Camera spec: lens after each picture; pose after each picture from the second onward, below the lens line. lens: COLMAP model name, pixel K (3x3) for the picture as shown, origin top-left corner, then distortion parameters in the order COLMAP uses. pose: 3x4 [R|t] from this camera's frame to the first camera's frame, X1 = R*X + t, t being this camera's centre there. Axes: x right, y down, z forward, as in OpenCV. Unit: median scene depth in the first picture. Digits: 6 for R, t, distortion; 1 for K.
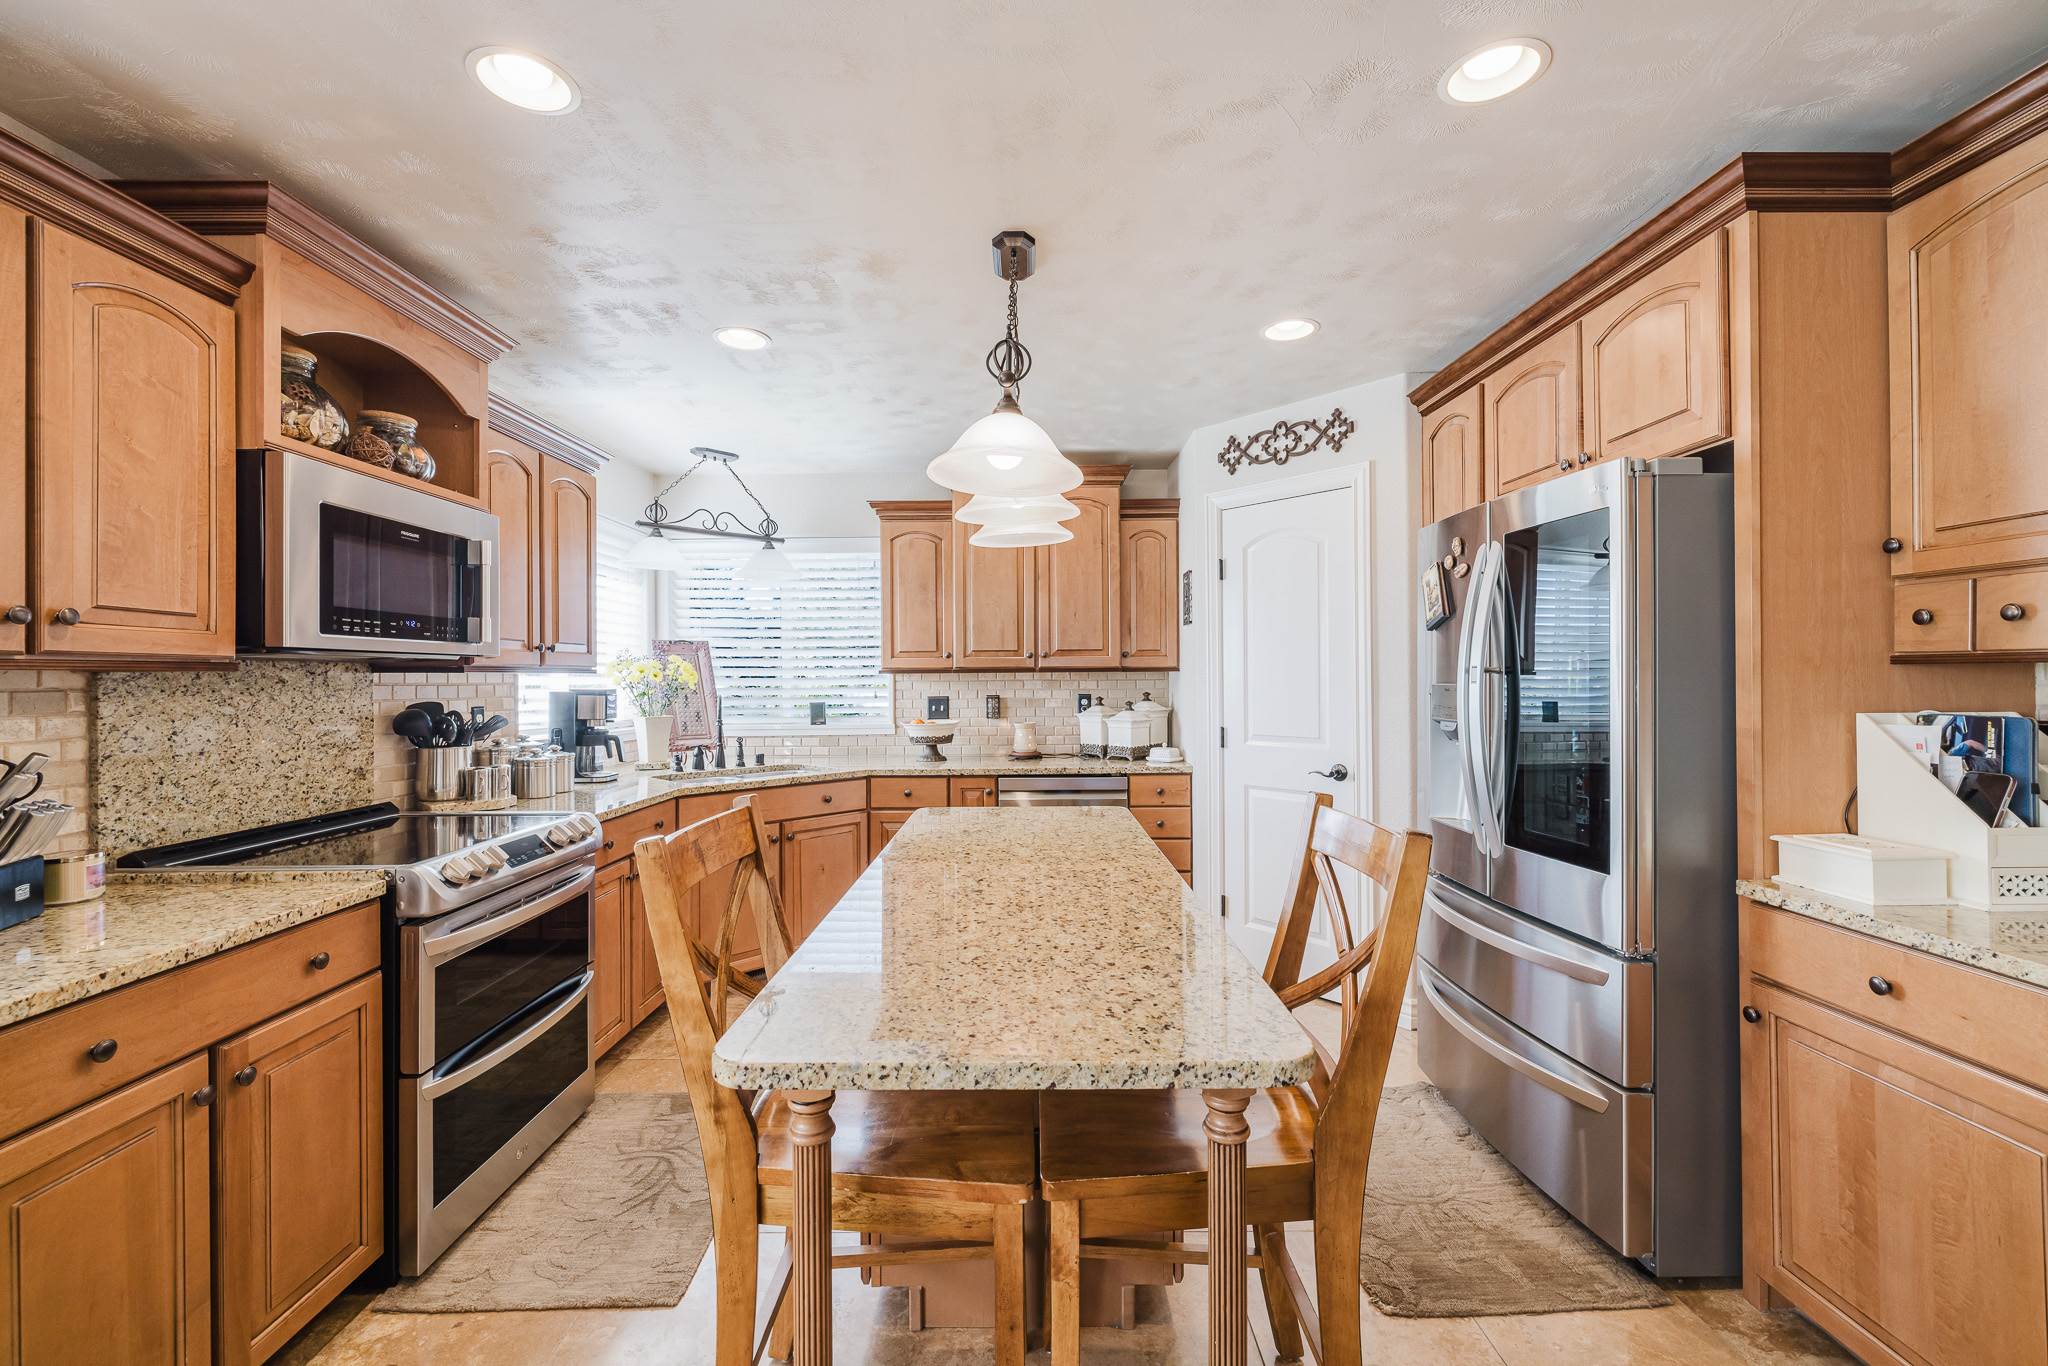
lens RADIAL K [[850.2, 0, 1025.7], [0, 850.2, 677.0], [0, 0, 1]] dist [-0.001049, 0.000796]
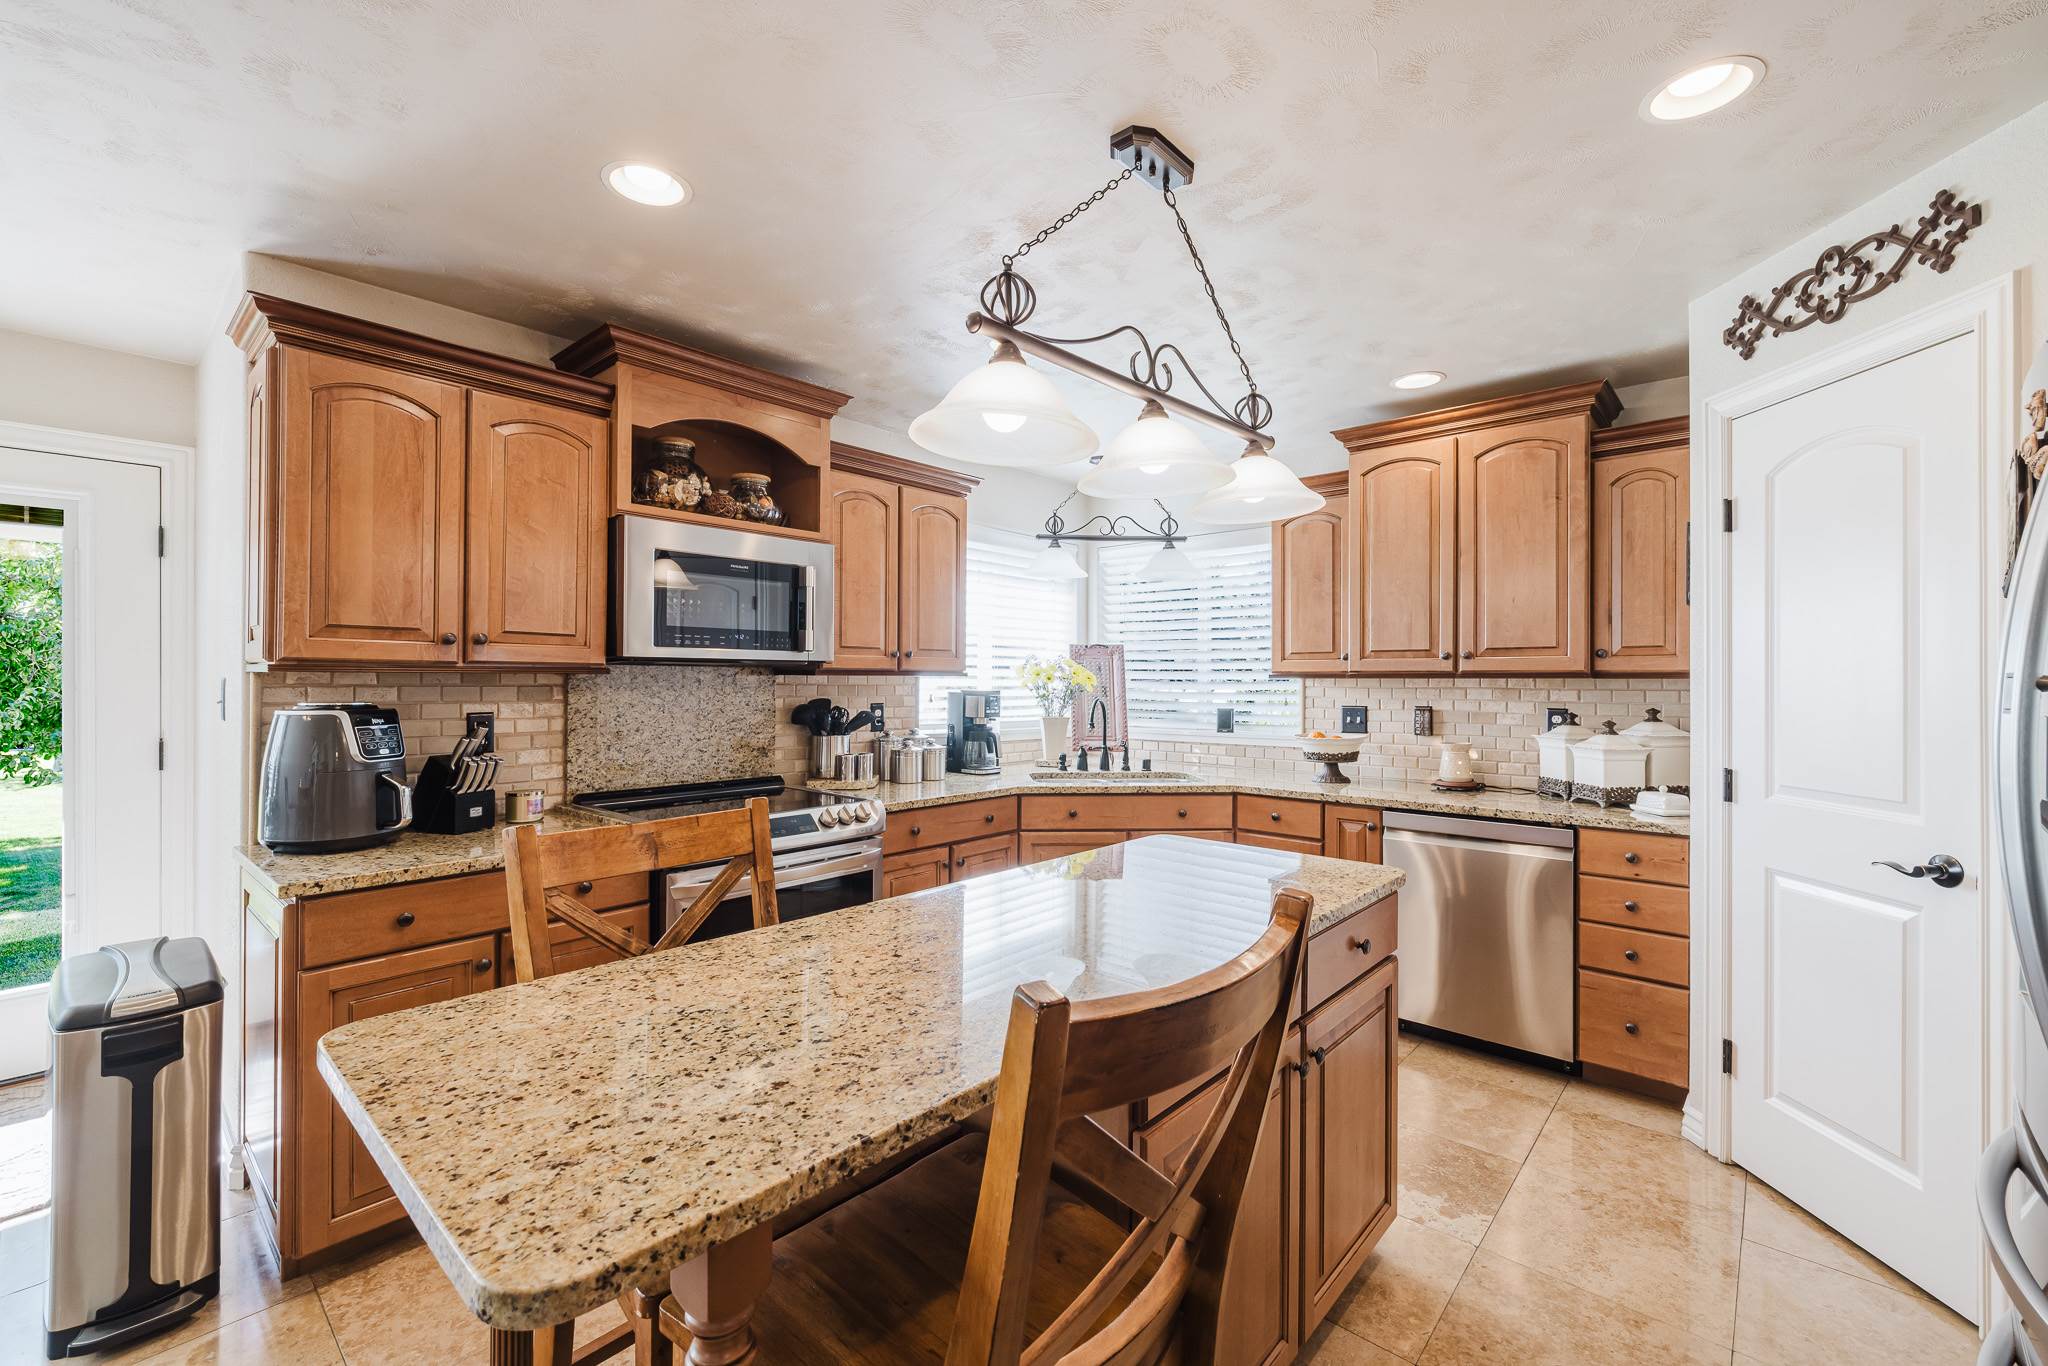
lens RADIAL K [[850.2, 0, 1026.9], [0, 850.2, 676.6], [0, 0, 1]] dist [-0.001049, 0.000796]
pose [[0.748465, 0.006740, -0.663140, 0.374832], [-0.008675, 0.999962, 0.000372, -0.006304], [0.663118, 0.005474, 0.748495, 0.280369]]
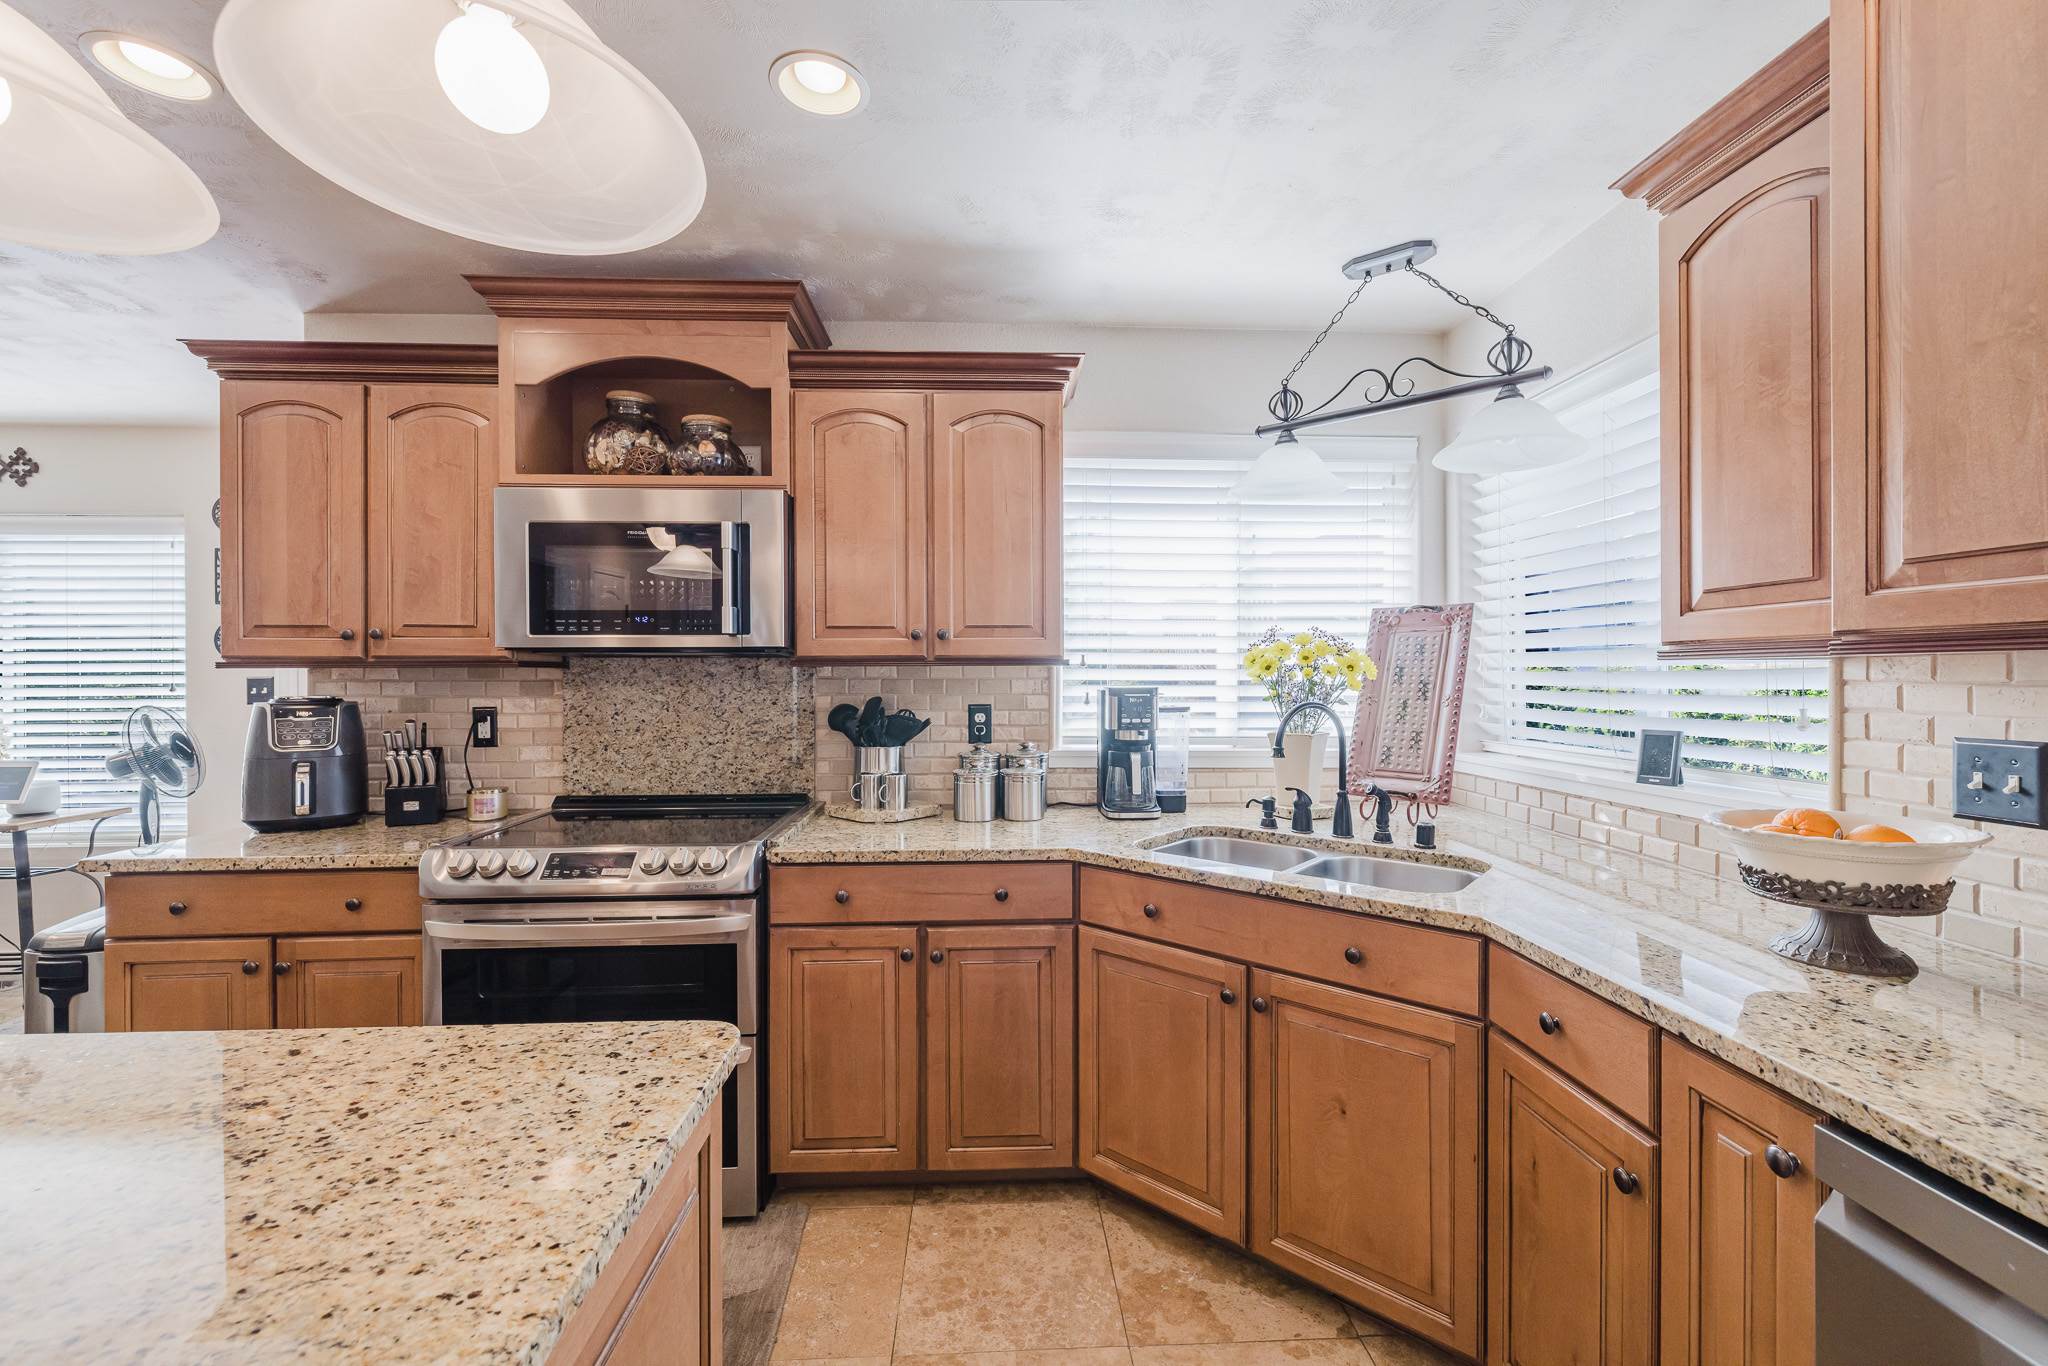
lens RADIAL K [[850.2, 0, 1026.6], [0, 850.2, 677.1], [0, 0, 1]] dist [-0.001049, 0.000796]
pose [[0.049042, 0.009586, -0.998751, 0.274109], [0.002772, 0.999949, 0.009733, -0.001773], [0.998793, -0.003246, 0.049013, 1.193837]]
